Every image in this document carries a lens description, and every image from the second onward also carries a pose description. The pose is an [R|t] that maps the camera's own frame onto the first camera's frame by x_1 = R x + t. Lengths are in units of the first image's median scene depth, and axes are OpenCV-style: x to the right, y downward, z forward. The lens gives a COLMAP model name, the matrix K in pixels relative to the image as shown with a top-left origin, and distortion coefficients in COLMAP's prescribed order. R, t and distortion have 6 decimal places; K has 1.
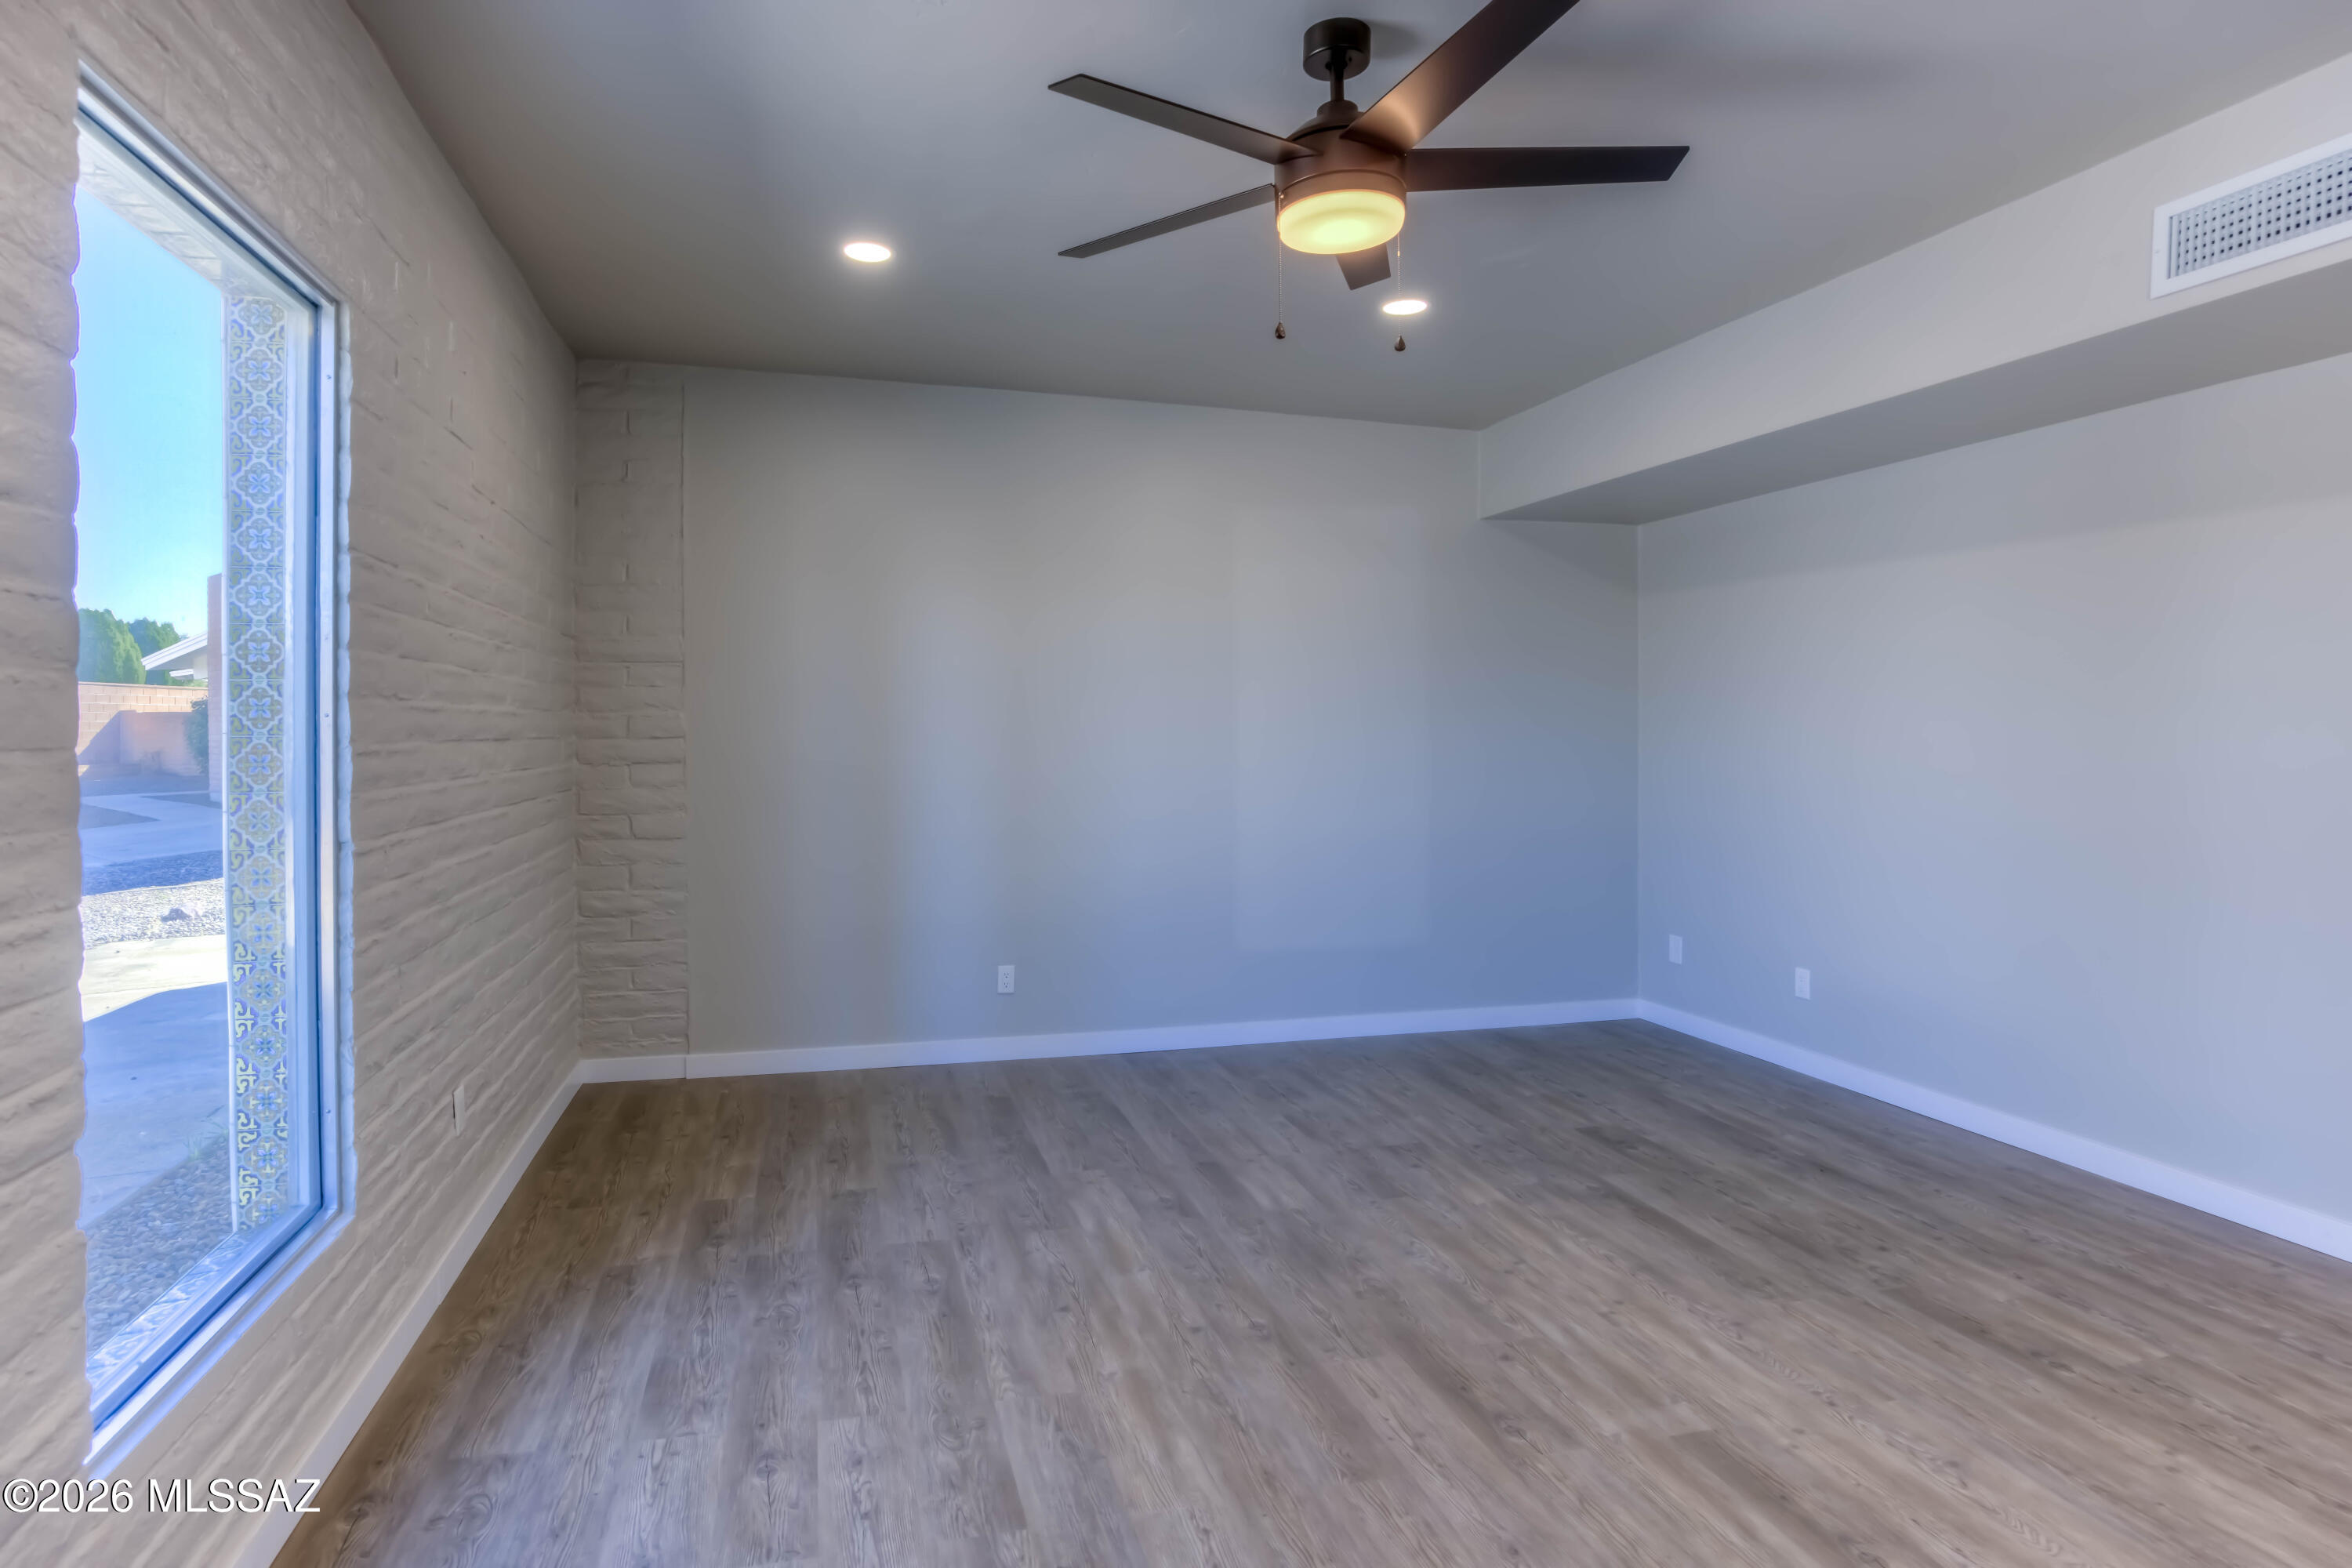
lens RADIAL K [[1210.9, 0, 1176.0], [0, 1210.9, 784.0], [0, 0, 1]] dist [-0.001295, -0.000453]
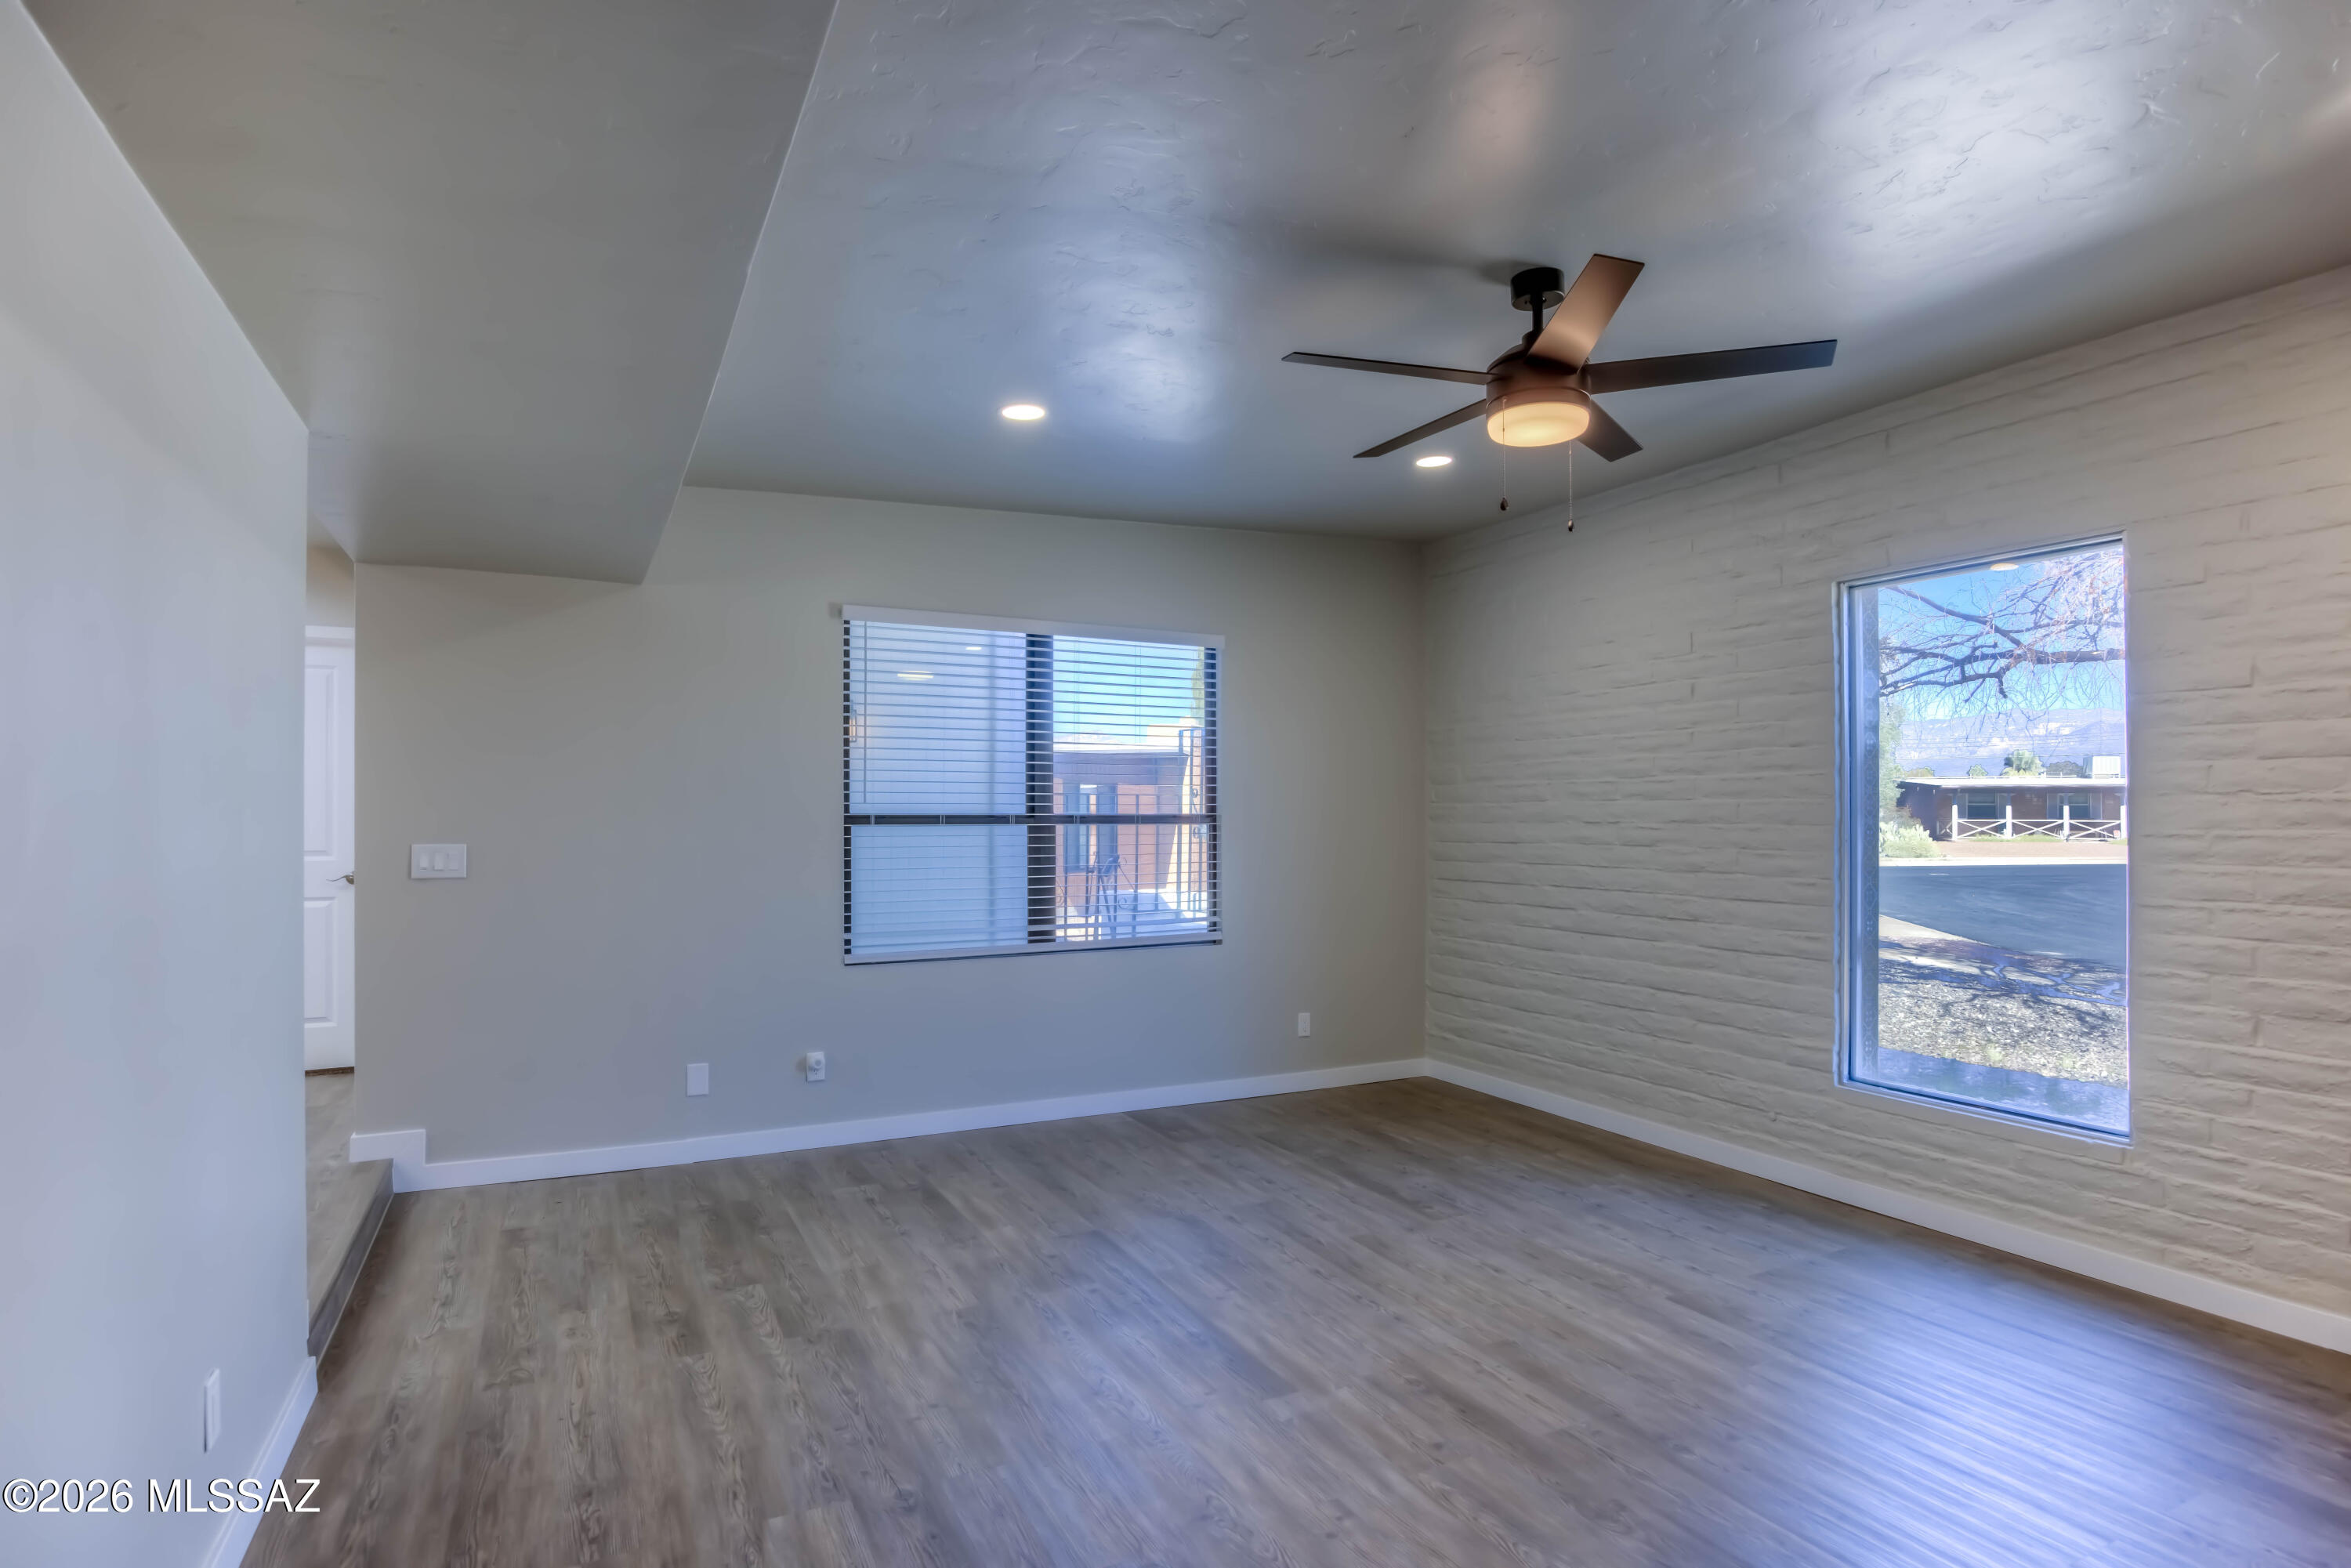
lens RADIAL K [[1210.4, 0, 1175.5], [0, 1210.4, 784.0], [0, 0, 1]] dist [-0.001295, -0.000453]
pose [[-0.980083, -0.003329, -0.198559, 0.738213], [-0.004717, 0.999968, 0.006519, -0.105924], [0.198531, 0.007326, -0.980067, 2.072606]]
